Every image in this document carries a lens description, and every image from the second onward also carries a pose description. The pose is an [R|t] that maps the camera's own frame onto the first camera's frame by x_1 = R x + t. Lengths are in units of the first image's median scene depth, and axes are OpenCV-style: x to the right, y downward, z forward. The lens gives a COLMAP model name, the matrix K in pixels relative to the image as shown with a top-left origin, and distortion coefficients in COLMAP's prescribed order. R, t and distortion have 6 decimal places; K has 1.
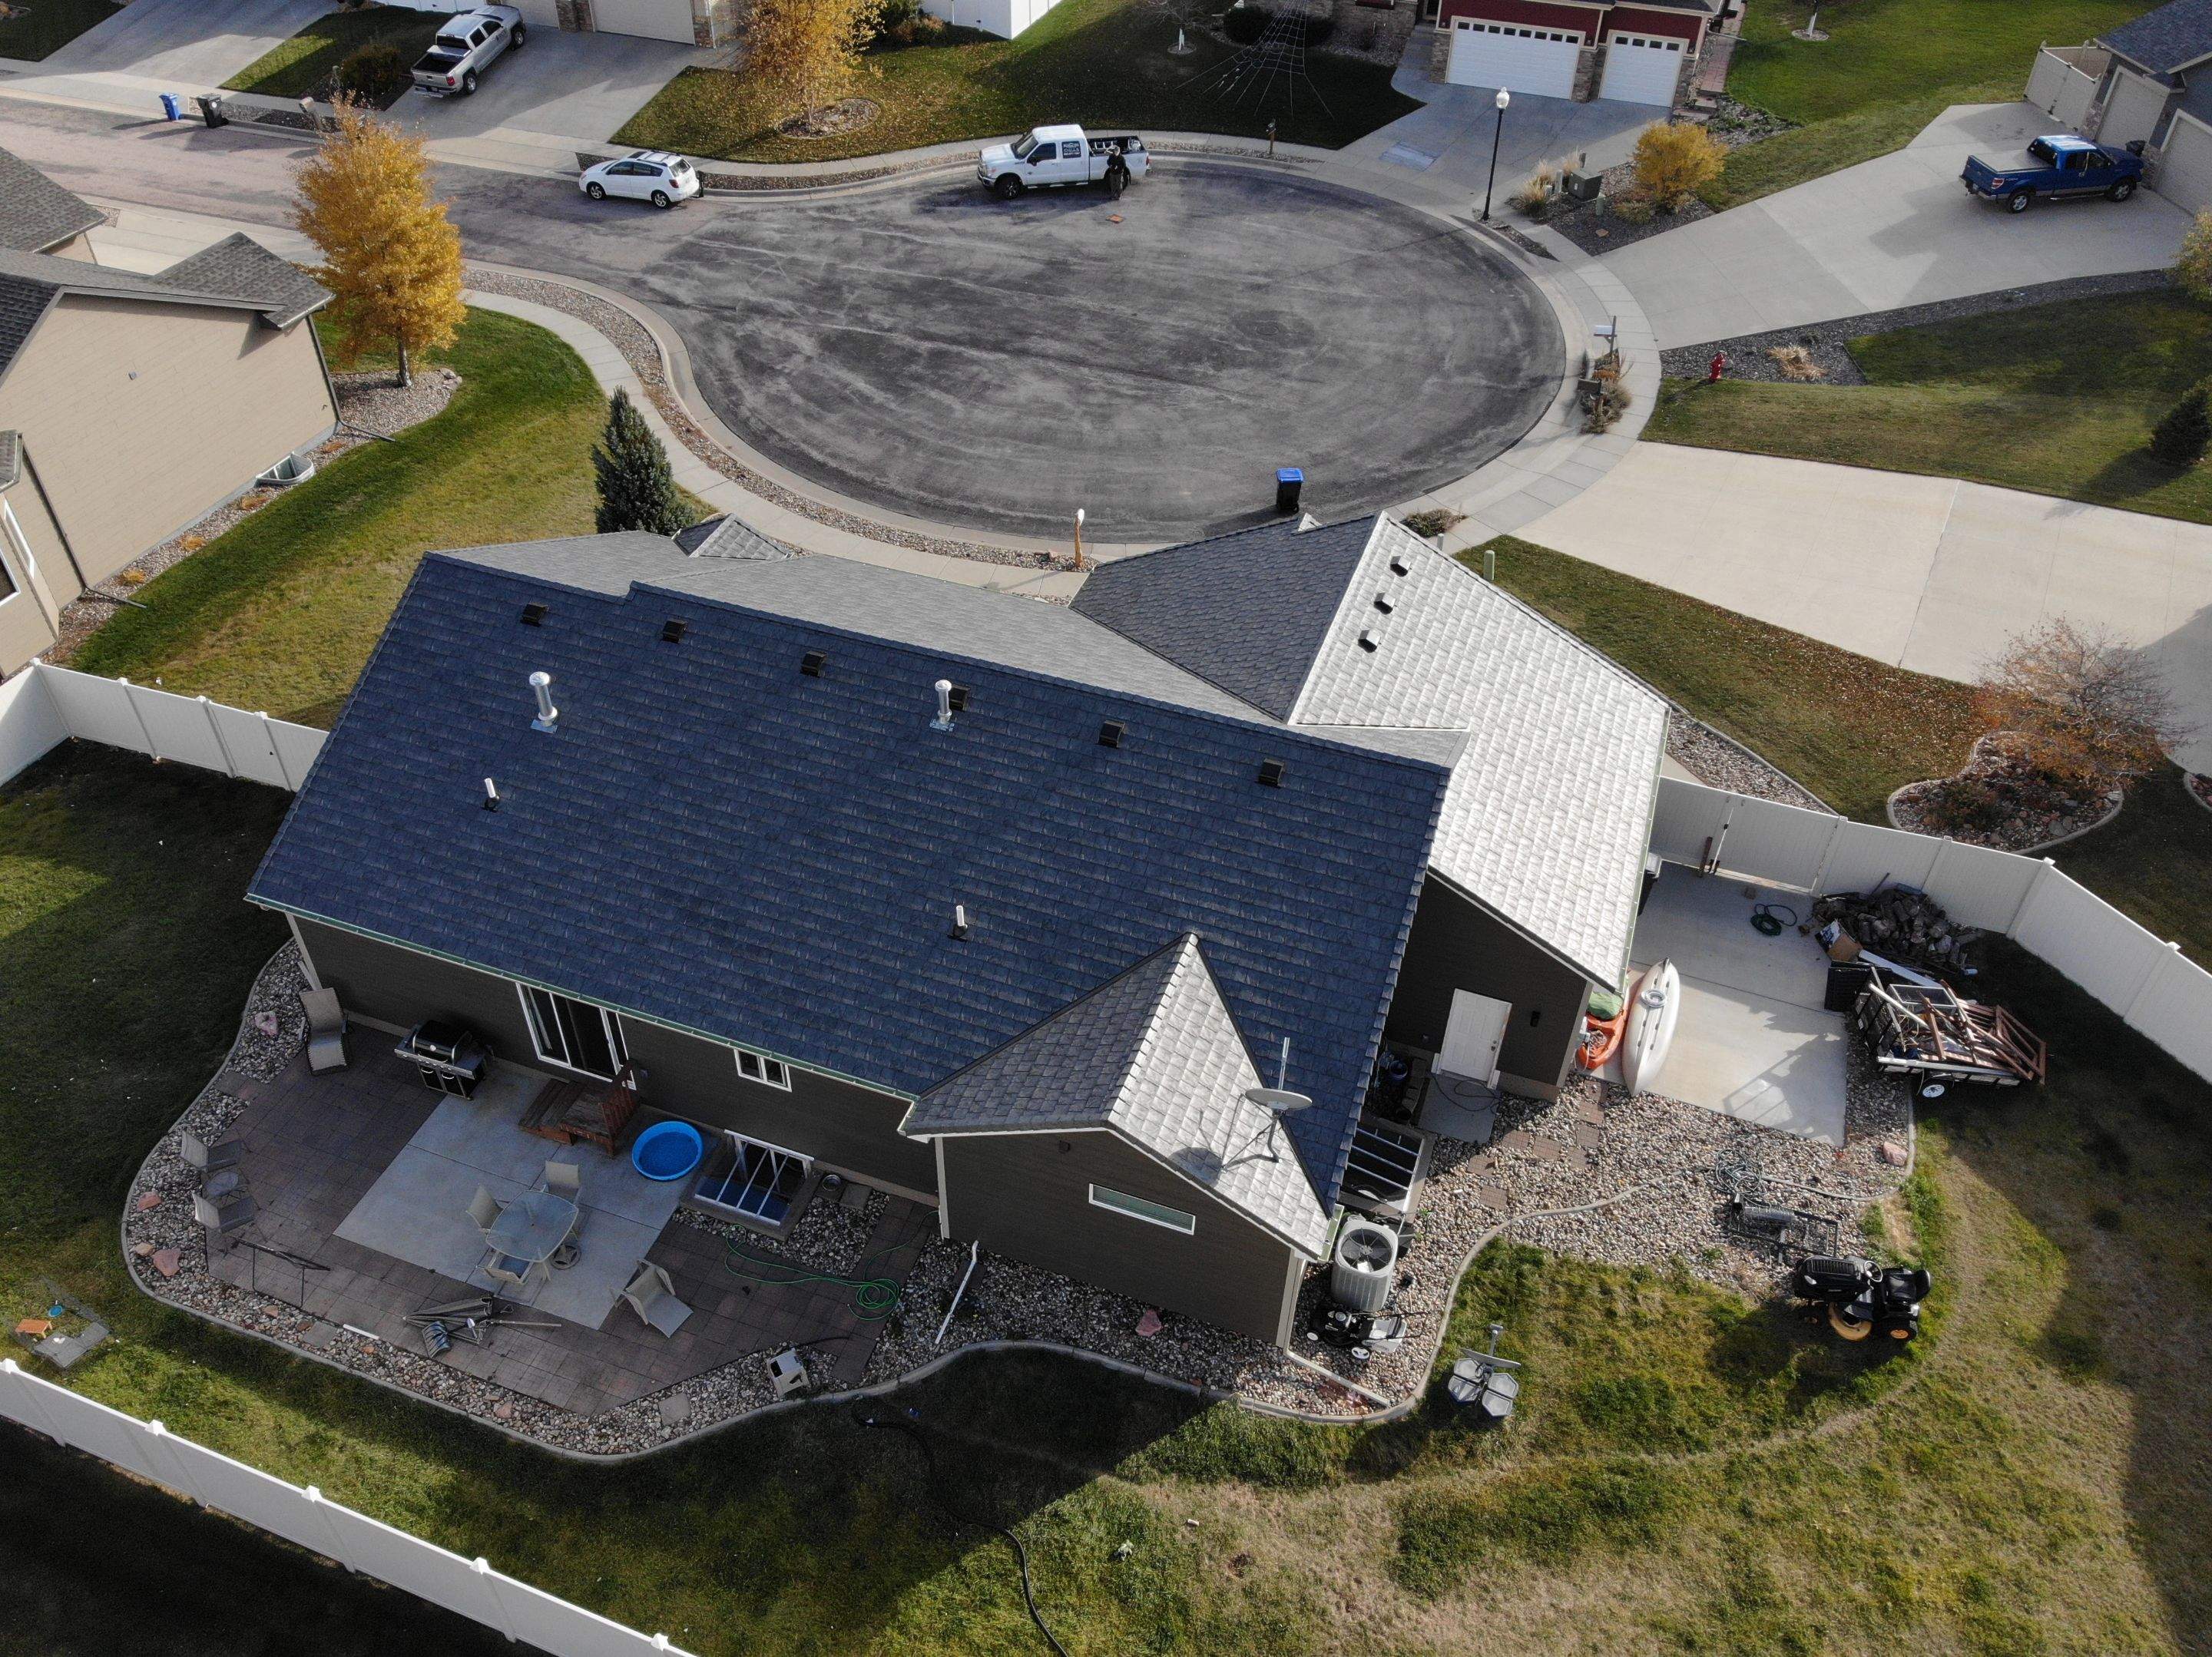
lens RADIAL K [[1690.4, 0, 1092.0], [0, 1690.4, 816.9], [0, 0, 1]] dist [-0.023759, 0.009821]
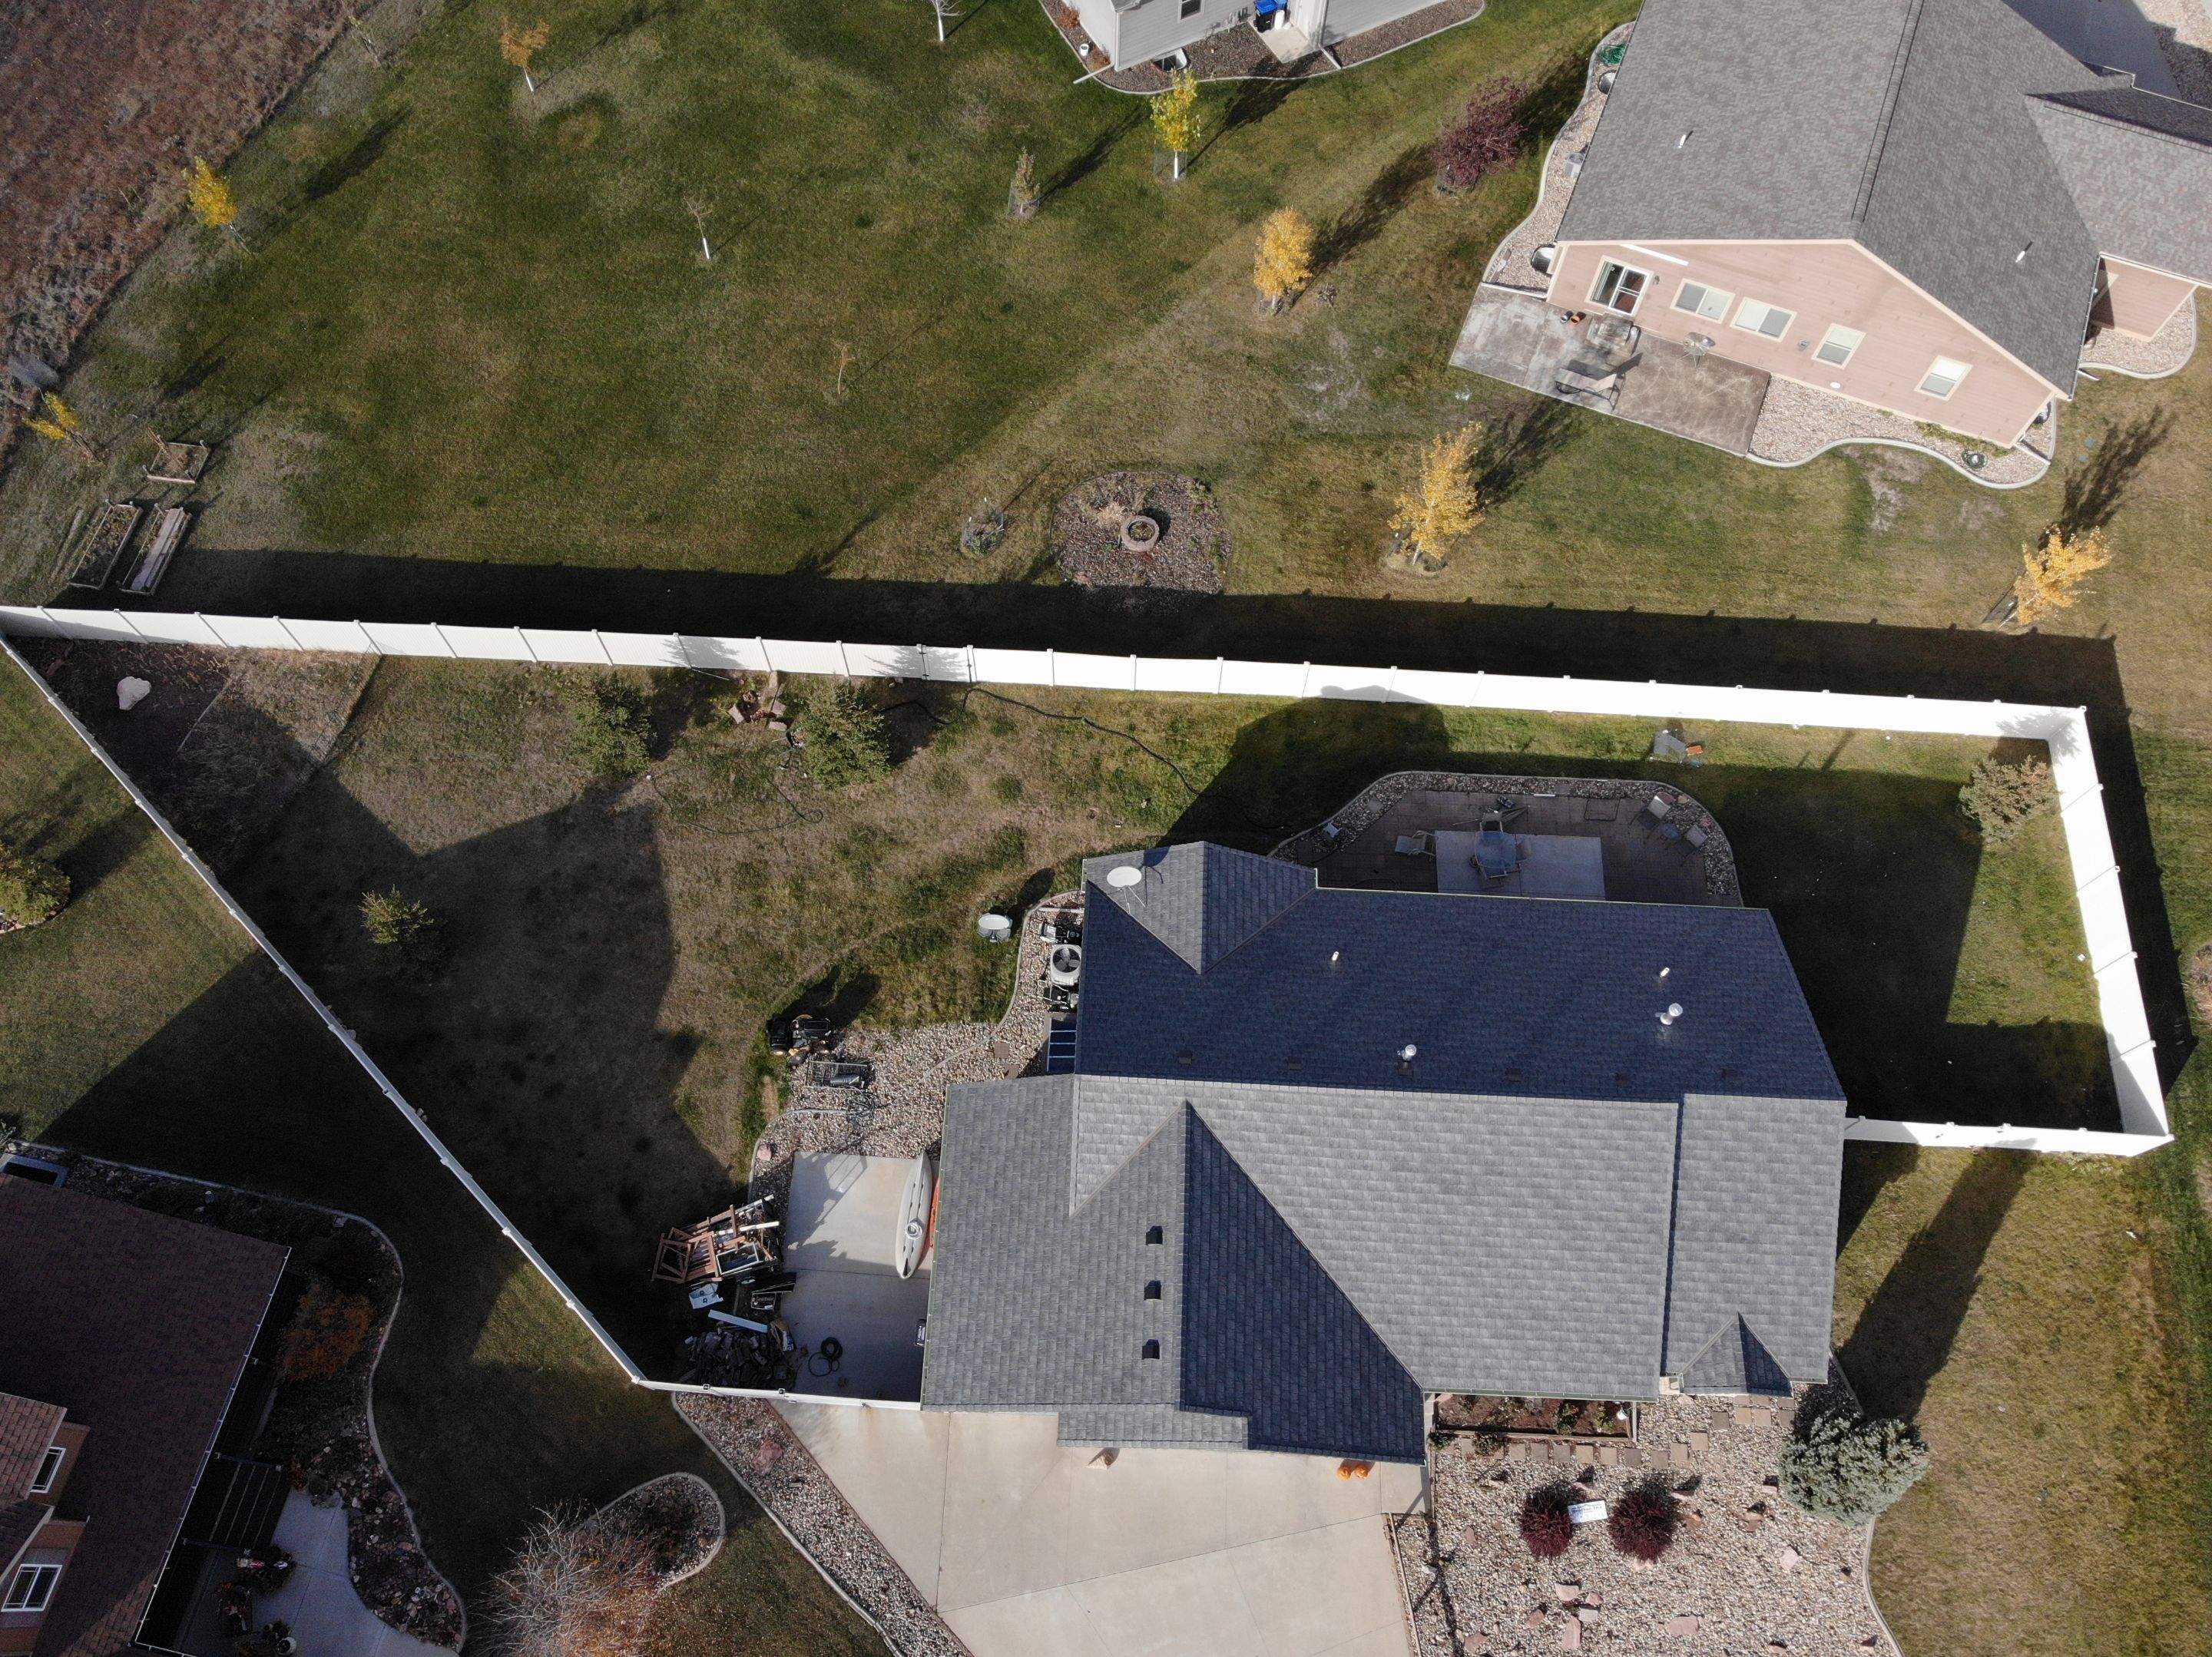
lens RADIAL K [[1677.4, 0, 1091.8], [0, 1677.4, 824.1], [0, 0, 1]] dist [-0.017373, 0.003824]
pose [[-0.954719, 0.263065, -0.138956, 0.246110], [-0.209128, -0.261196, 0.942360, -1.000810], [0.211607, 0.928748, 0.304383, 0.220219]]
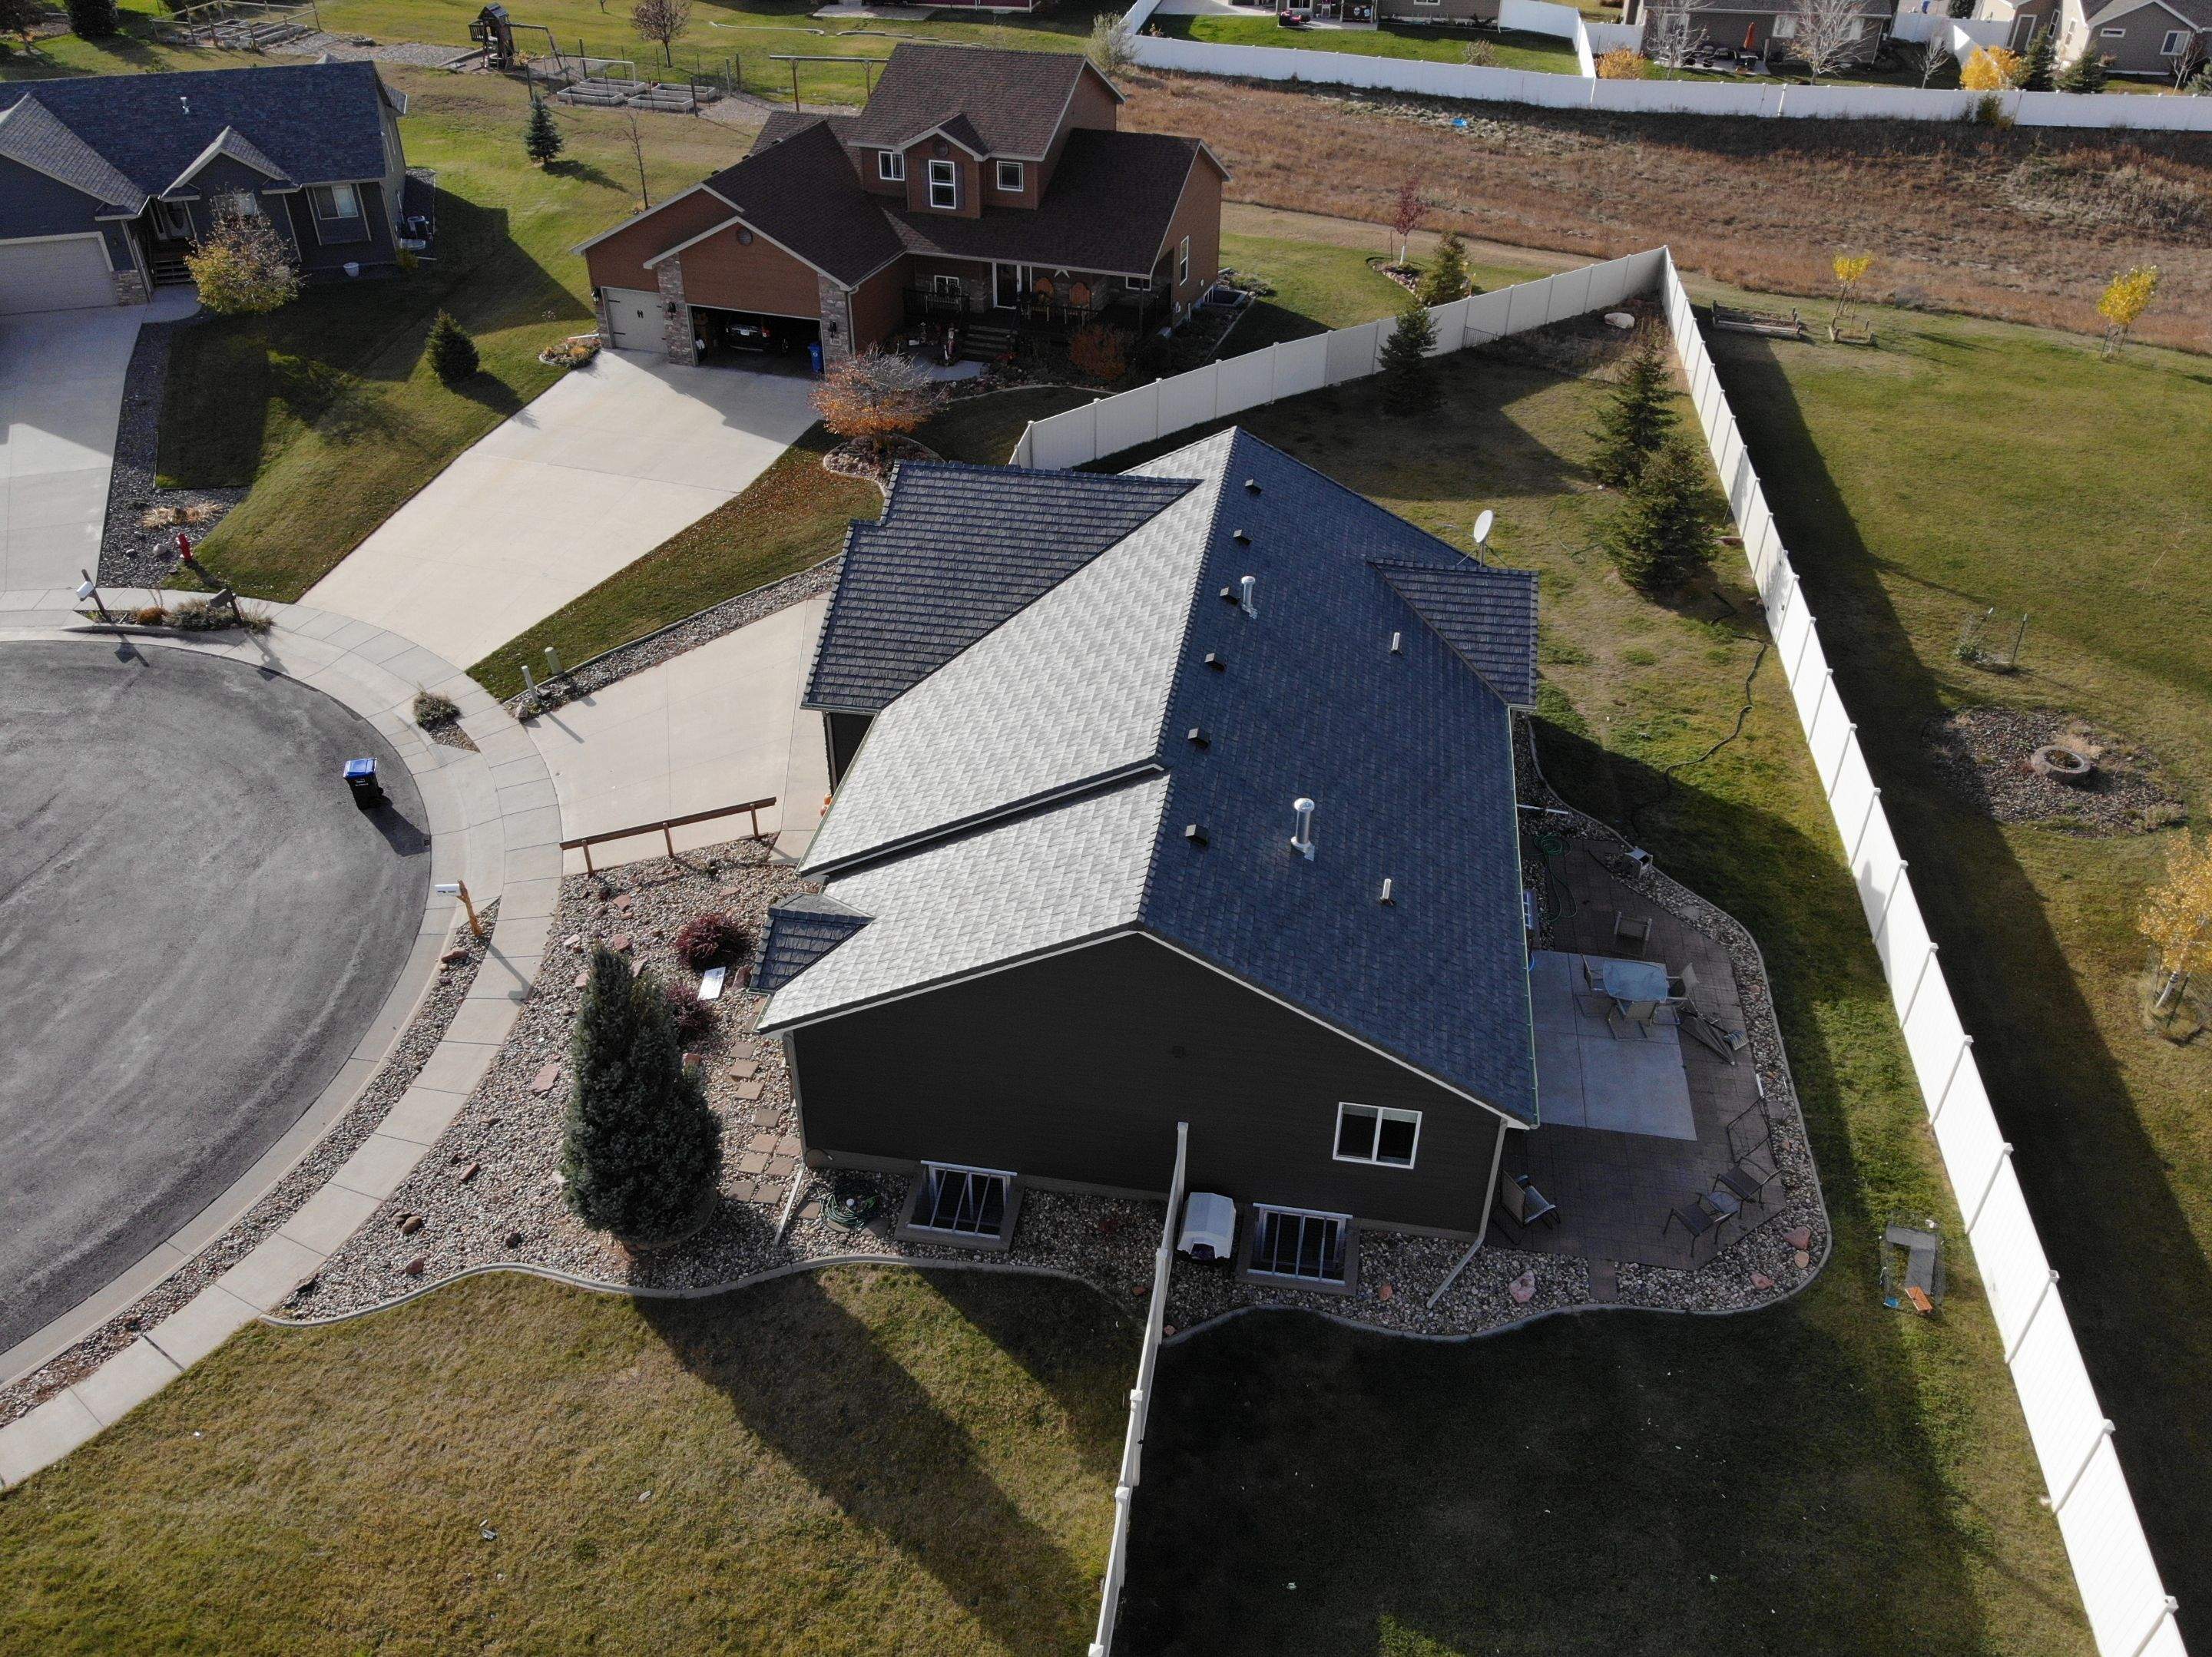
lens RADIAL K [[1677.4, 0, 1091.8], [0, 1677.4, 824.1], [0, 0, 1]] dist [-0.017373, 0.003824]
pose [[-0.183141, -0.578022, 0.795205, -0.819674], [0.643001, 0.541443, 0.541654, -0.515119], [-0.743646, 0.610517, 0.272508, 0.632056]]
